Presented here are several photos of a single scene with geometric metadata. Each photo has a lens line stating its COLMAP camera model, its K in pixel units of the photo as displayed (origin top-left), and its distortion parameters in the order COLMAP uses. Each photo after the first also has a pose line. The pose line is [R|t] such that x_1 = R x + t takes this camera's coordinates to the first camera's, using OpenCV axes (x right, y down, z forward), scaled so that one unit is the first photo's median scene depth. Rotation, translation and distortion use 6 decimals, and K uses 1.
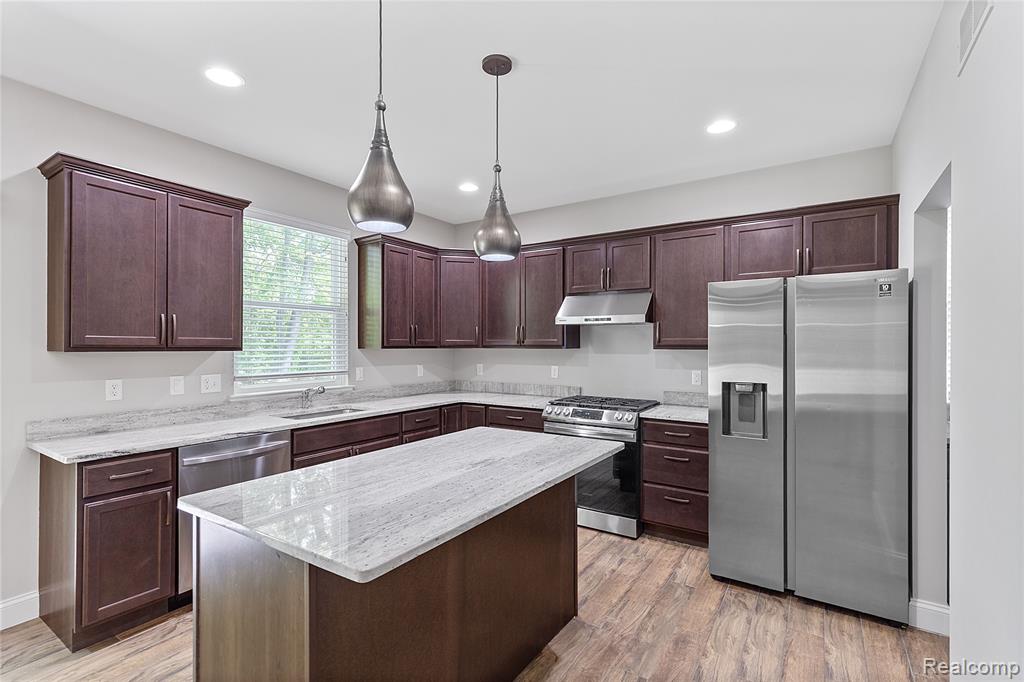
lens RADIAL K [[470.3, 0, 514.9], [0, 470.3, 344.5], [0, 0, 1]] dist [0.011337, -0.001166]
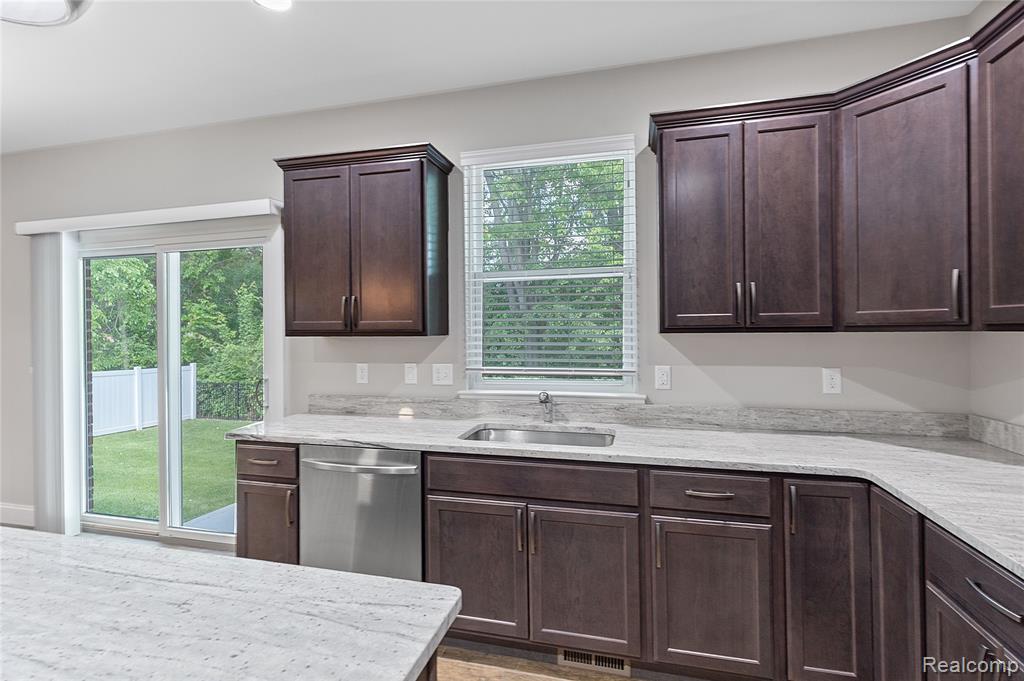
lens RADIAL K [[470.3, 0, 512.4], [0, 470.3, 330.3], [0, 0, 1]] dist [0.011337, -0.001166]
pose [[0.323831, -0.007111, -0.946088, 0.181886], [0.008809, 0.999951, -0.004500, 0.007440], [0.946074, -0.006877, 0.323878, 0.760134]]
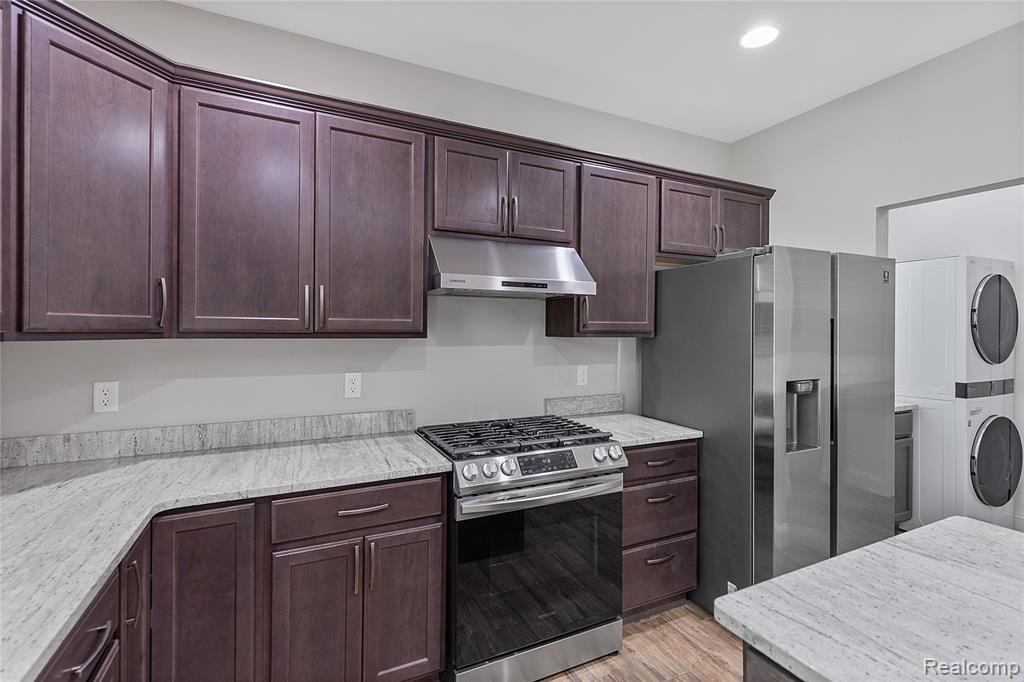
lens RADIAL K [[470.3, 0, 515.0], [0, 470.3, 331.2], [0, 0, 1]] dist [0.011337, -0.001166]
pose [[0.512172, -0.000549, 0.858883, -0.324240], [-0.003248, 0.999991, 0.002576, 0.000287], [-0.858877, -0.004109, 0.512166, 0.777325]]
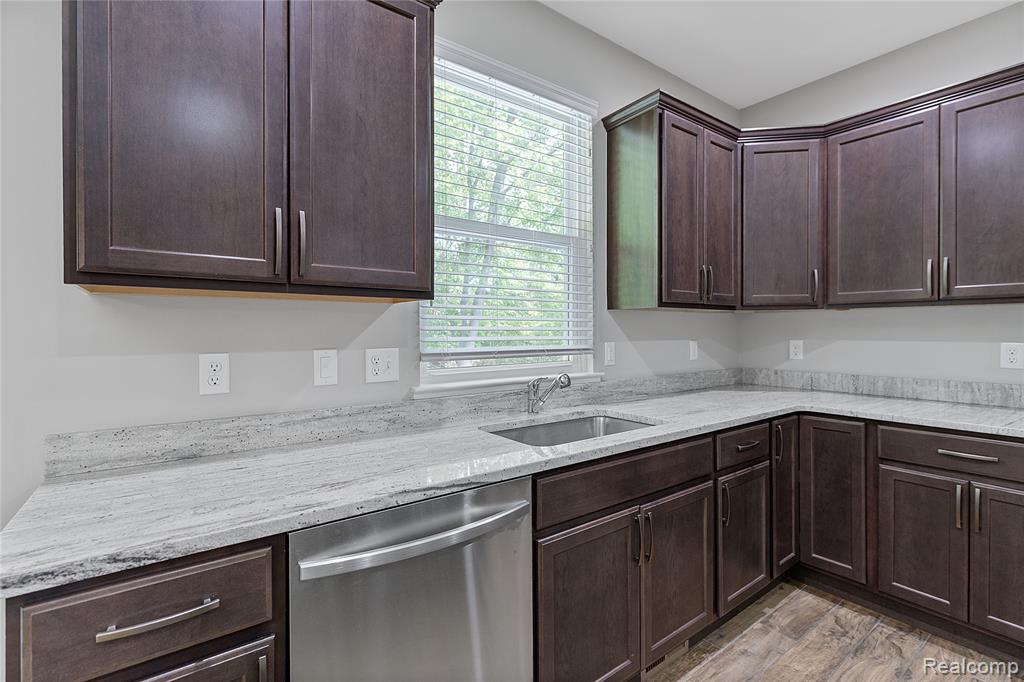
lens RADIAL K [[470.3, 0, 512.8], [0, 470.3, 331.1], [0, 0, 1]] dist [0.011337, -0.001166]
pose [[0.939324, -0.004107, -0.343006, -0.287506], [0.004829, 0.999988, 0.001250, 0.039694], [0.342997, -0.002831, 0.939332, 0.492086]]
